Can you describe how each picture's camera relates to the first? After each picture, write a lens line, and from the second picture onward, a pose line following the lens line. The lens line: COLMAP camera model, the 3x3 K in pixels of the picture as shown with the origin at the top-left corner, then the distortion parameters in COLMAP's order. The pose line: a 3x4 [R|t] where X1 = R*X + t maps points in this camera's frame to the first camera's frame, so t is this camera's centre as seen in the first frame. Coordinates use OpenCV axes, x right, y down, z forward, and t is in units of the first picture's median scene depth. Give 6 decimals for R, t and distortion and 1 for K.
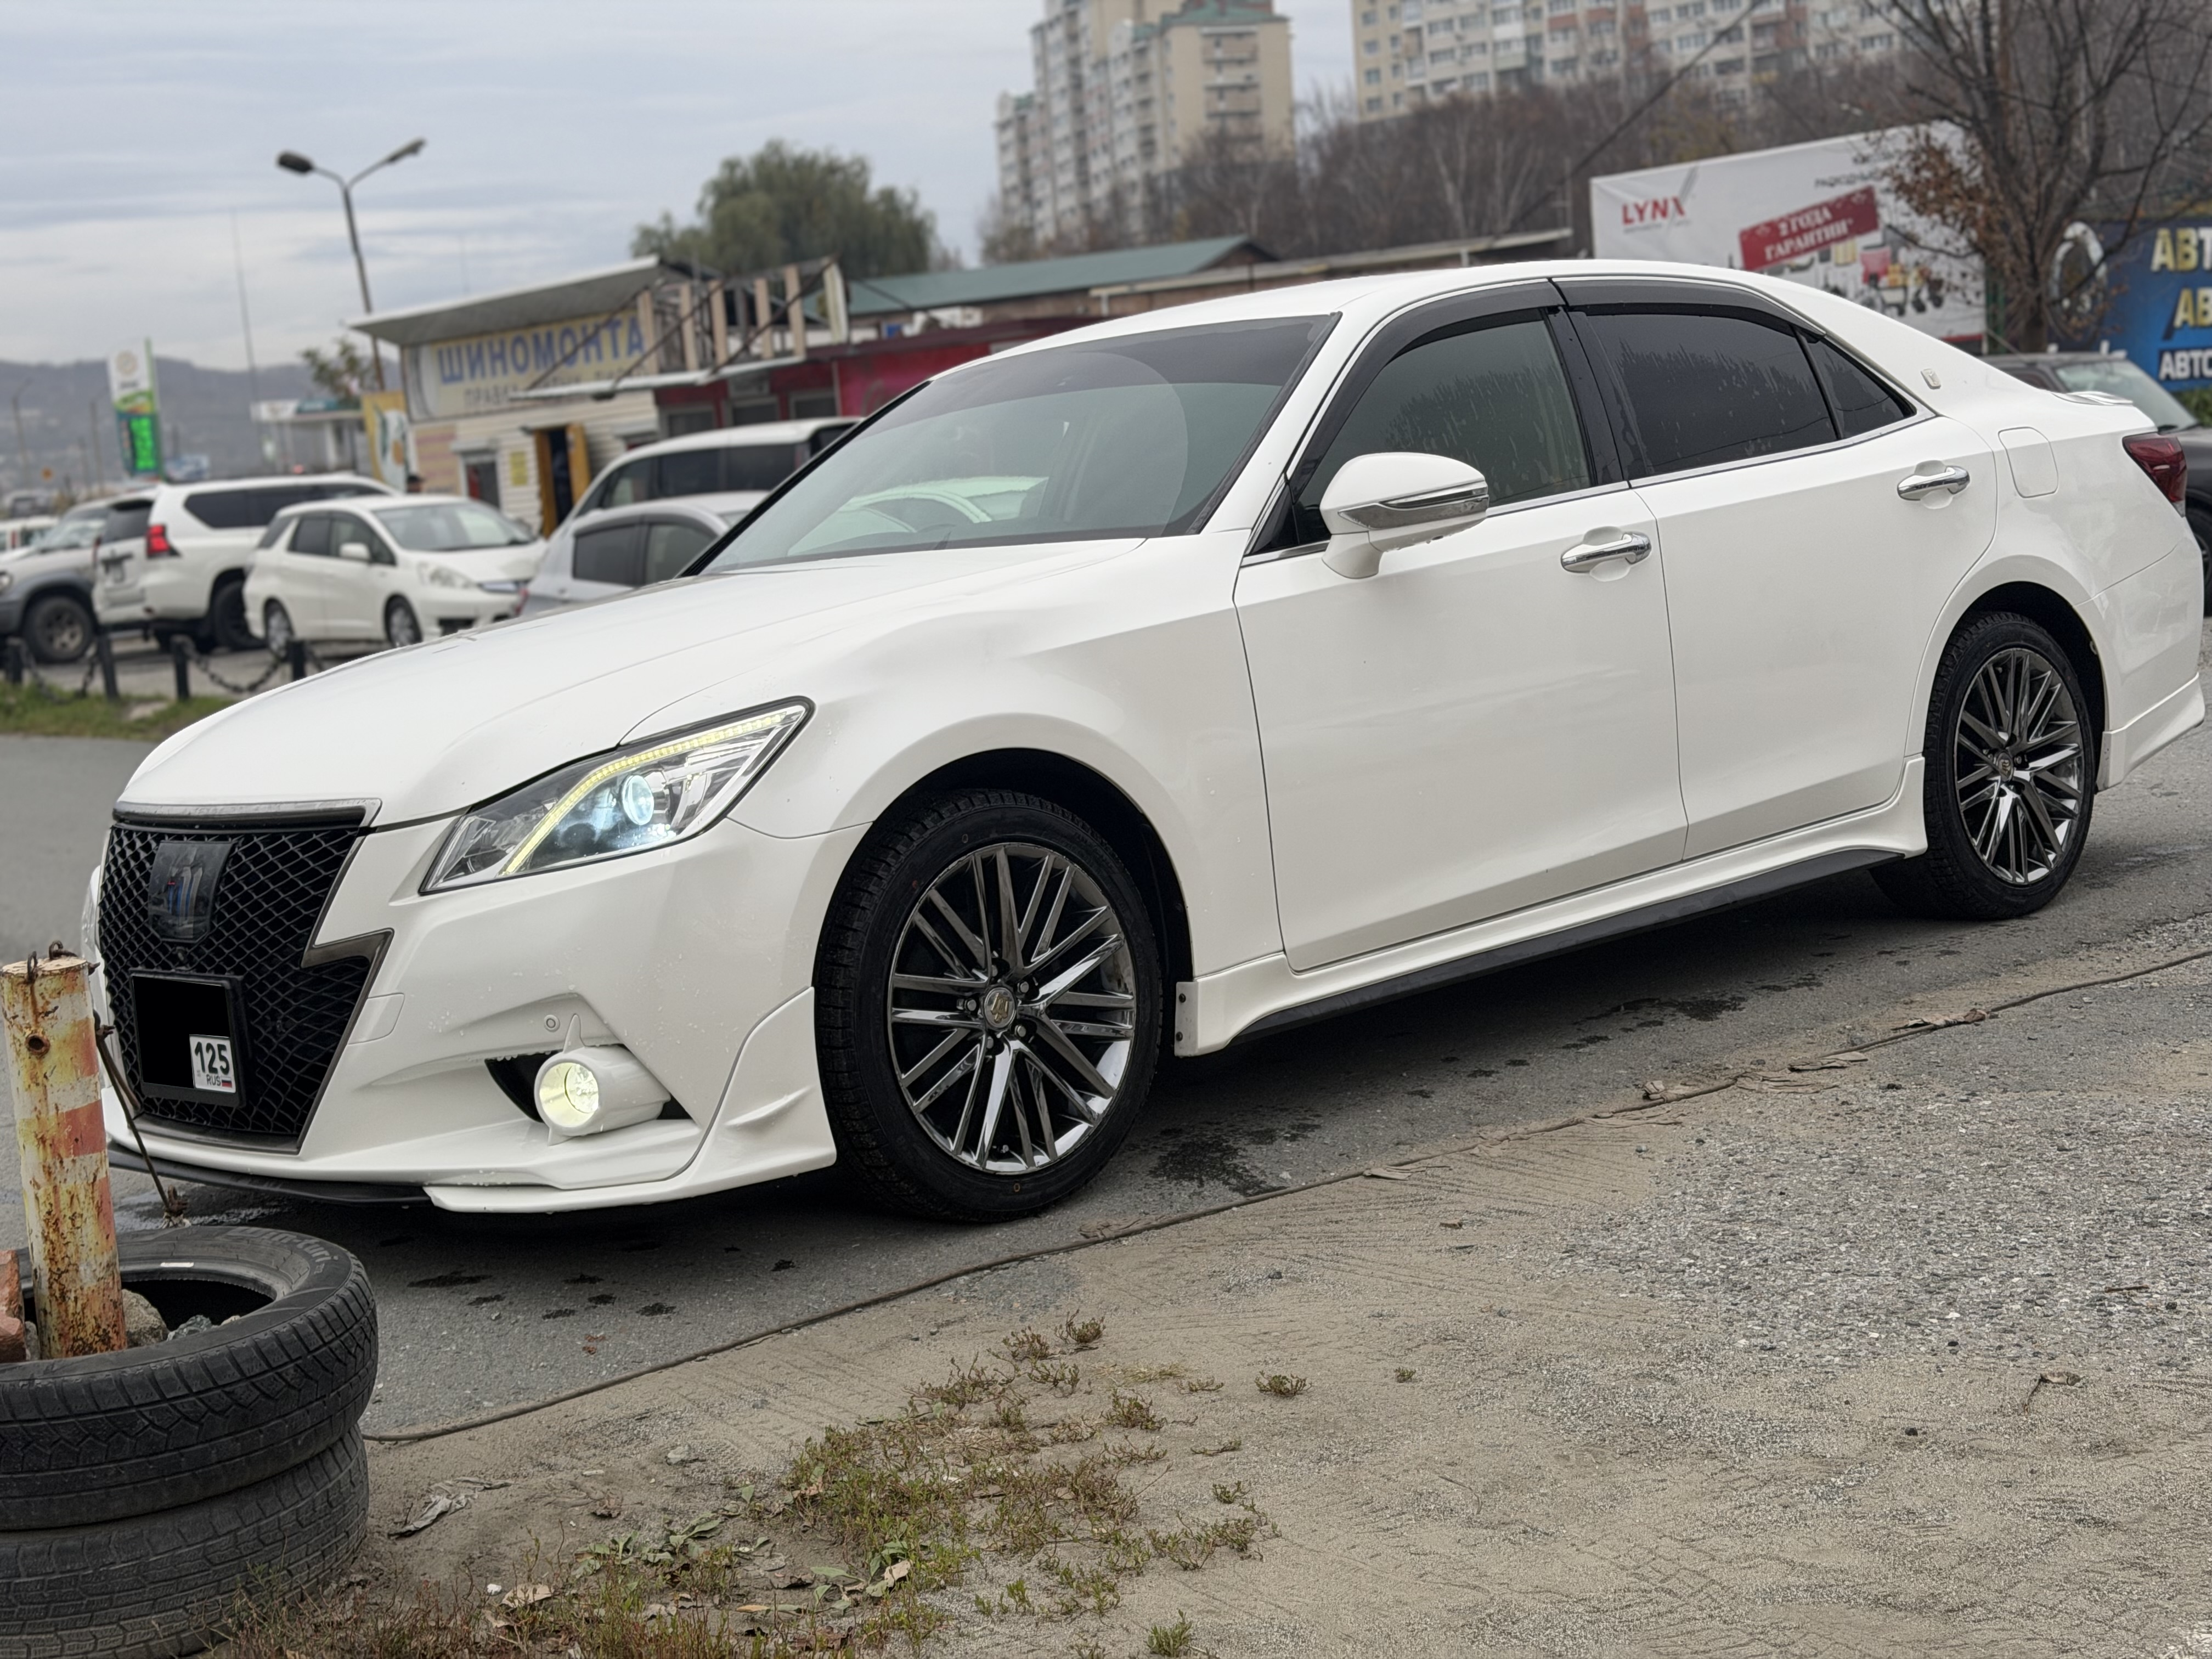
lens RADIAL K [[3097.0, 0, 1106.0], [0, 3097.0, 829.5], [0, 0, 1]] dist [0.140596, -0.012918]
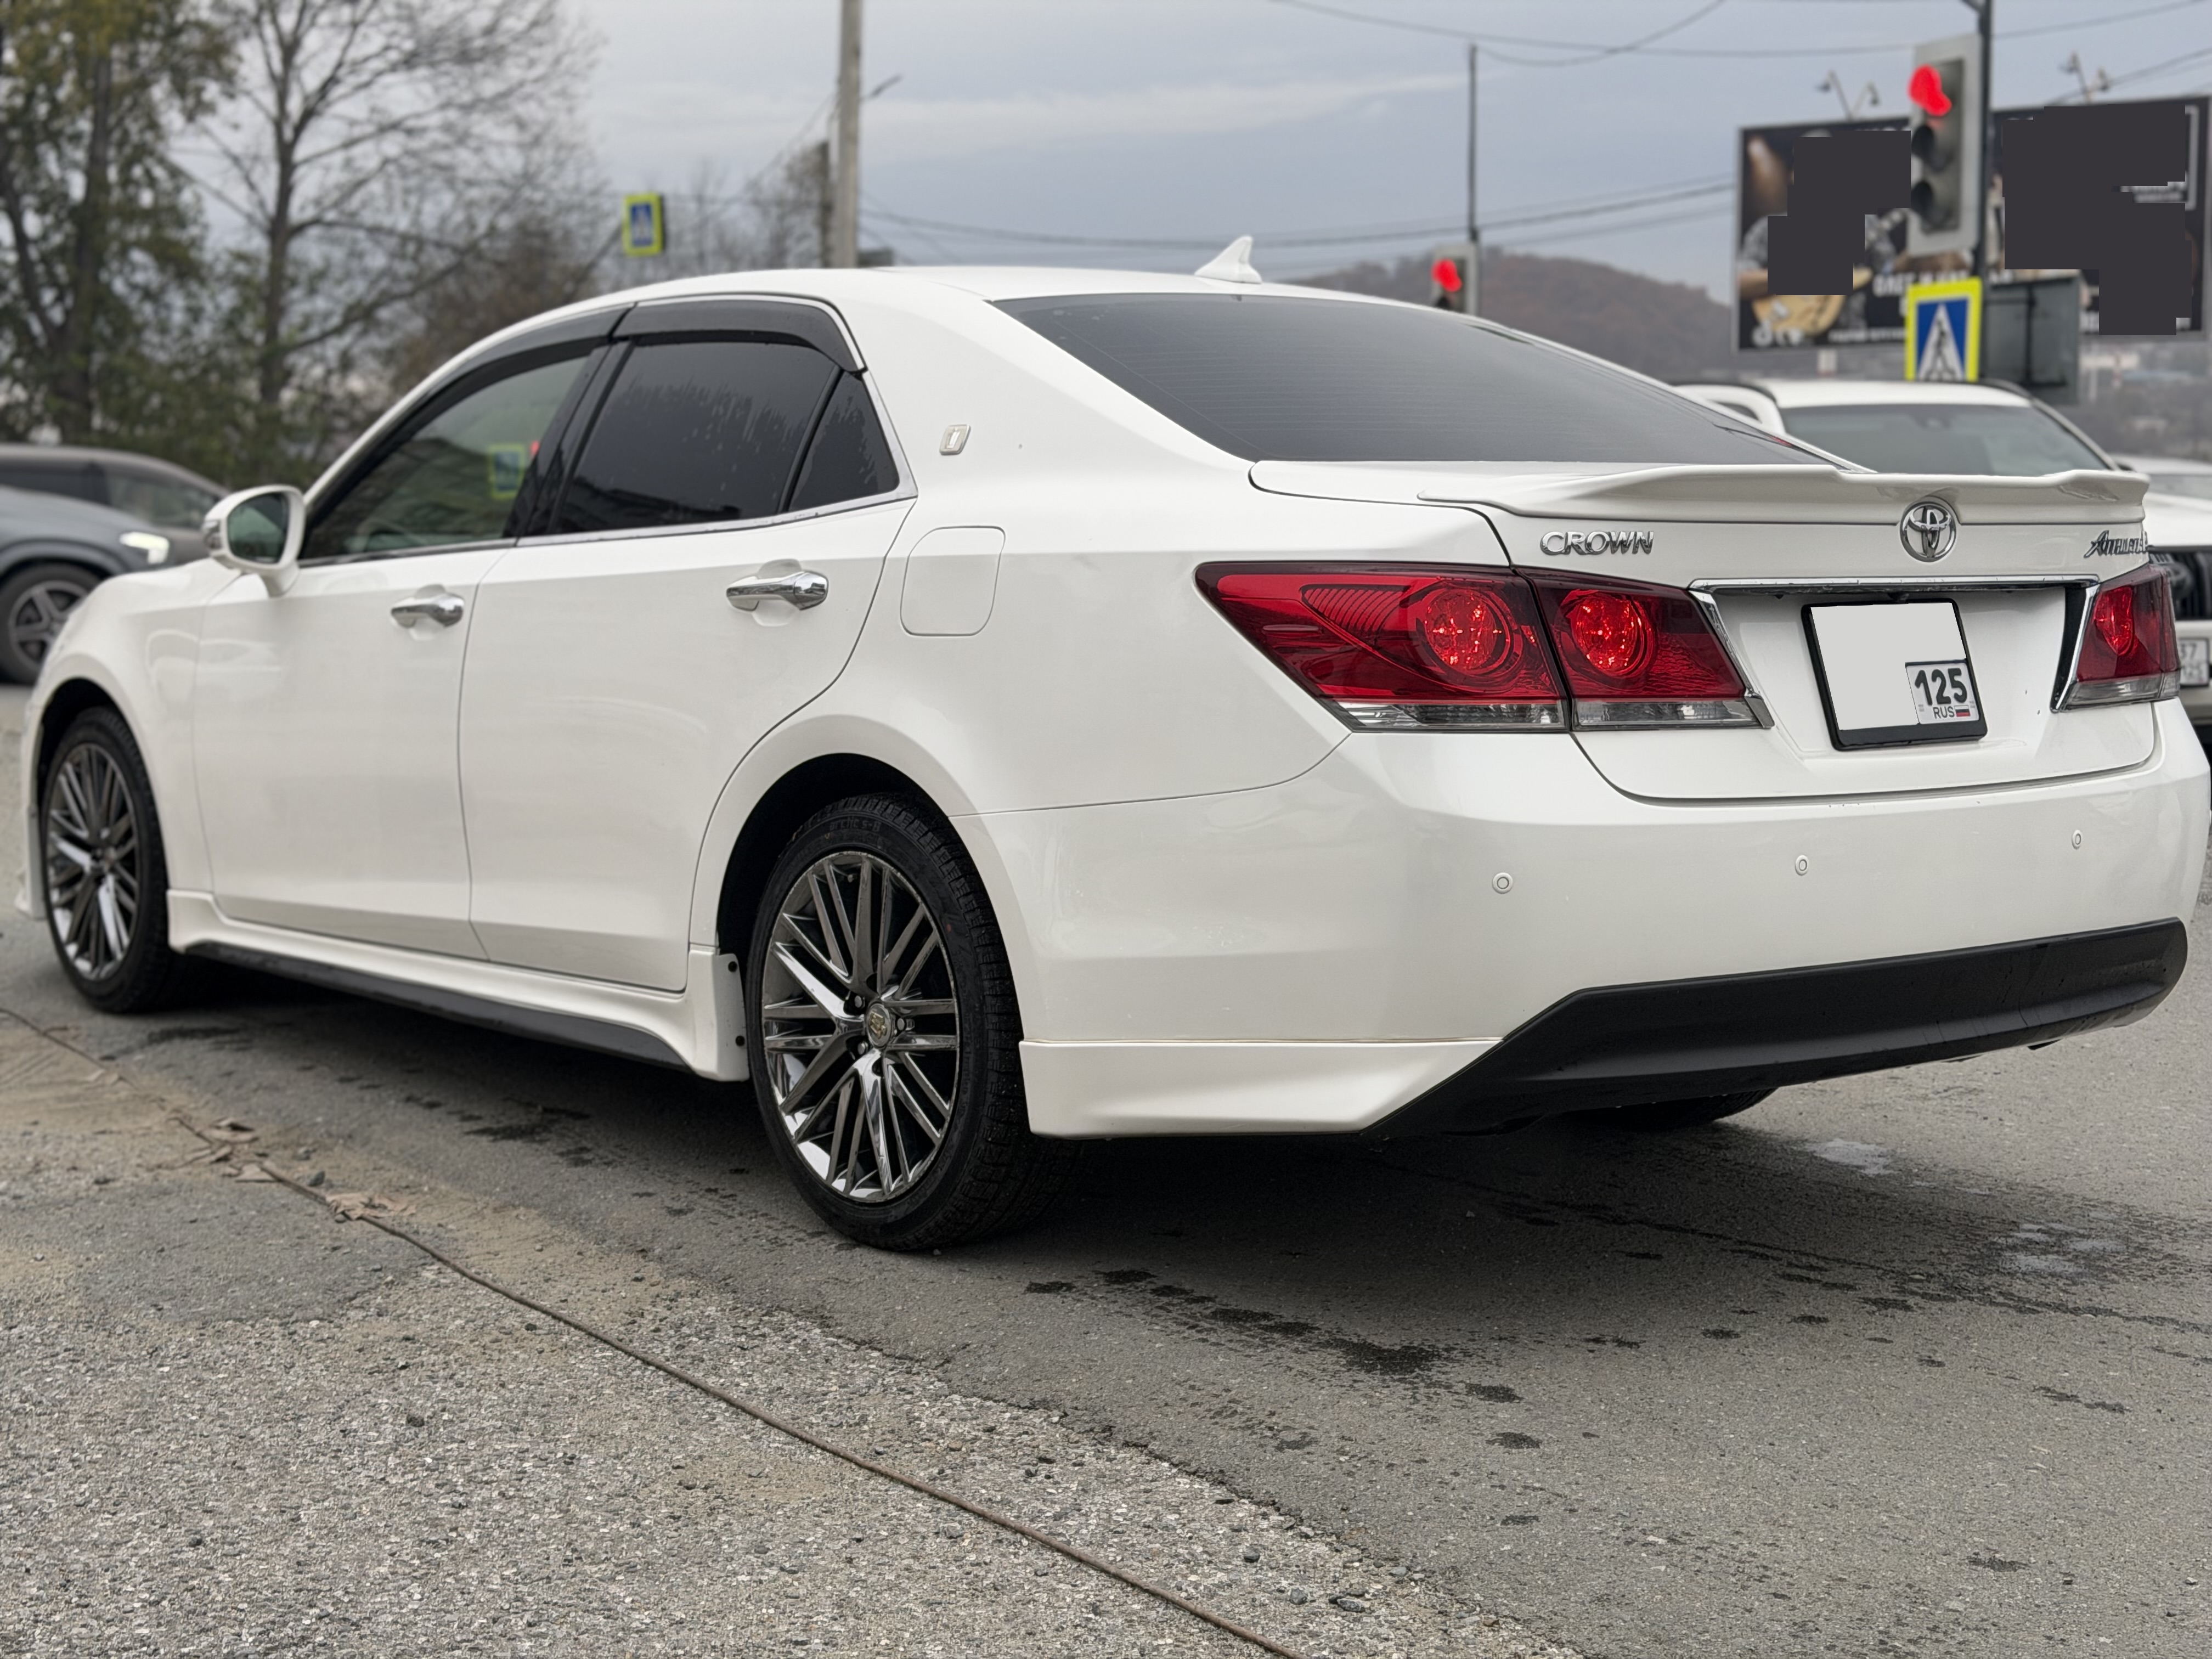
lens RADIAL K [[3097.0, 0, 1106.0], [0, 3097.0, 829.5], [0, 0, 1]] dist [0.140596, -0.012918]
pose [[-0.093387, 0.192058, -0.976930, 1.315757], [-0.091079, 0.975456, 0.200474, -0.282298], [0.991455, 0.107700, -0.073602, 1.547856]]
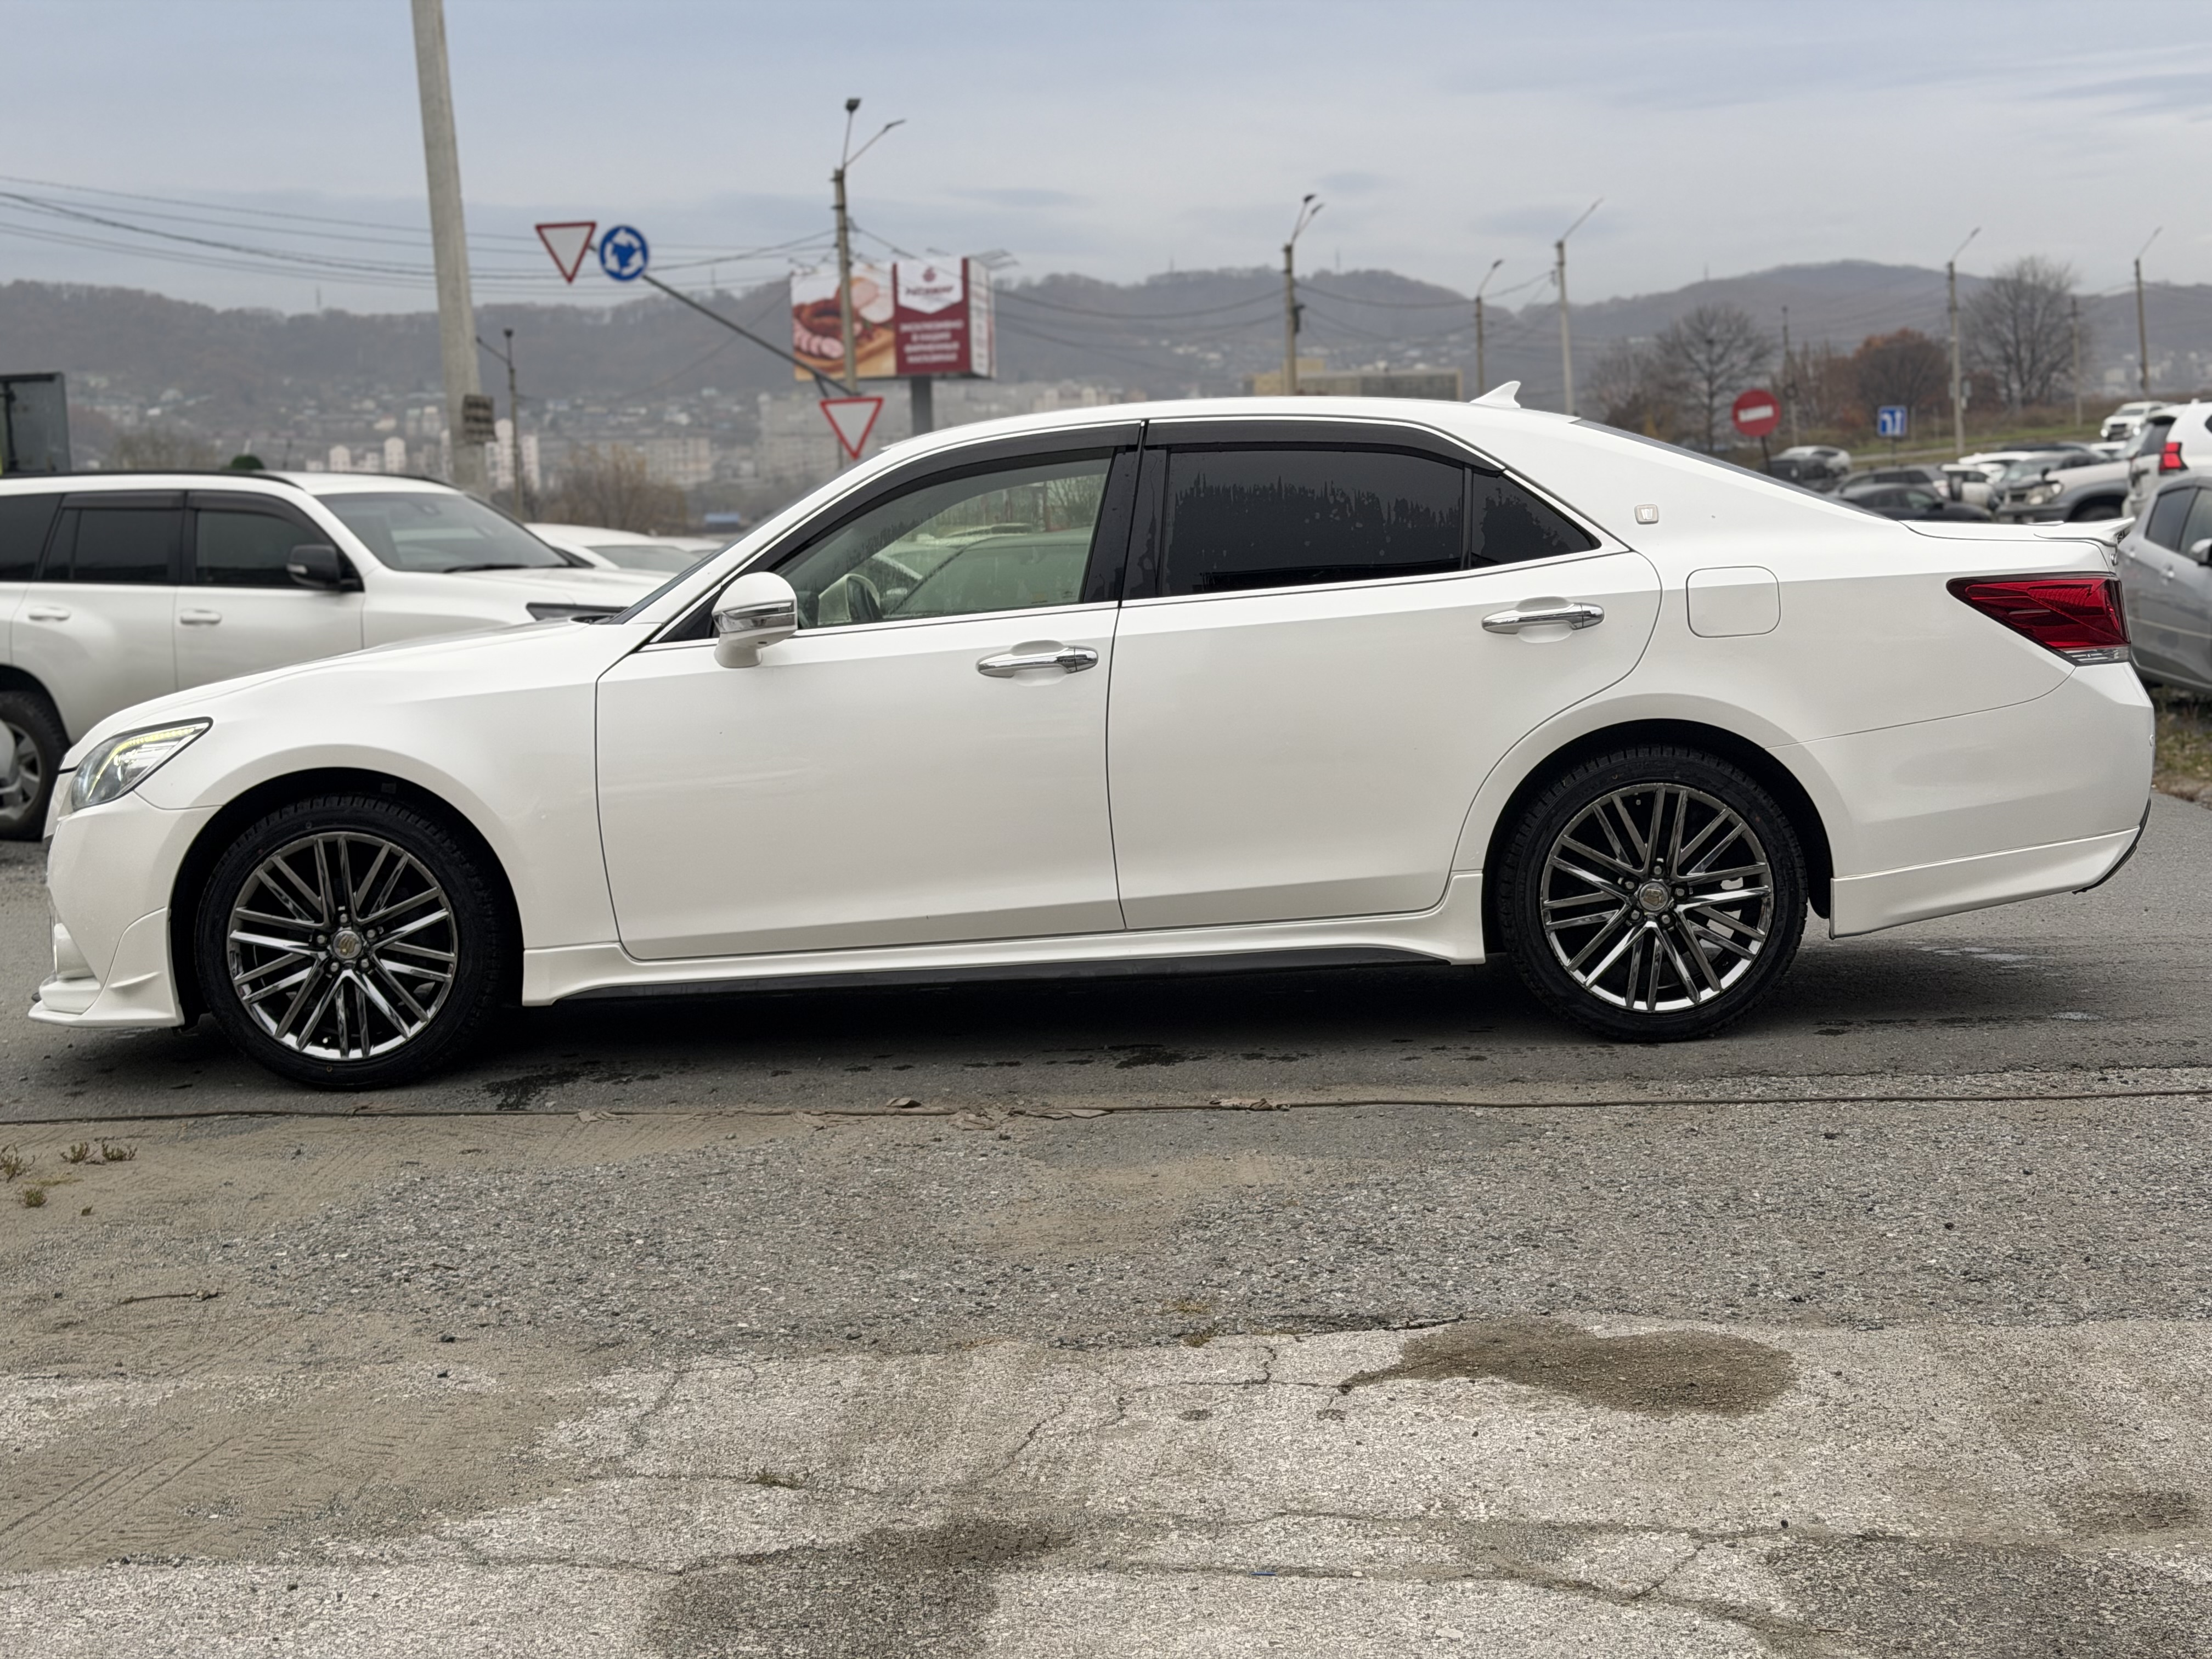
lens RADIAL K [[3097.0, 0, 1106.0], [0, 3097.0, 829.5], [0, 0, 1]] dist [0.140596, -0.012918]
pose [[0.711420, 0.130463, -0.690551, 1.220344], [-0.101753, 0.991385, 0.082470, -0.152222], [0.695362, 0.011595, 0.718566, 0.197555]]
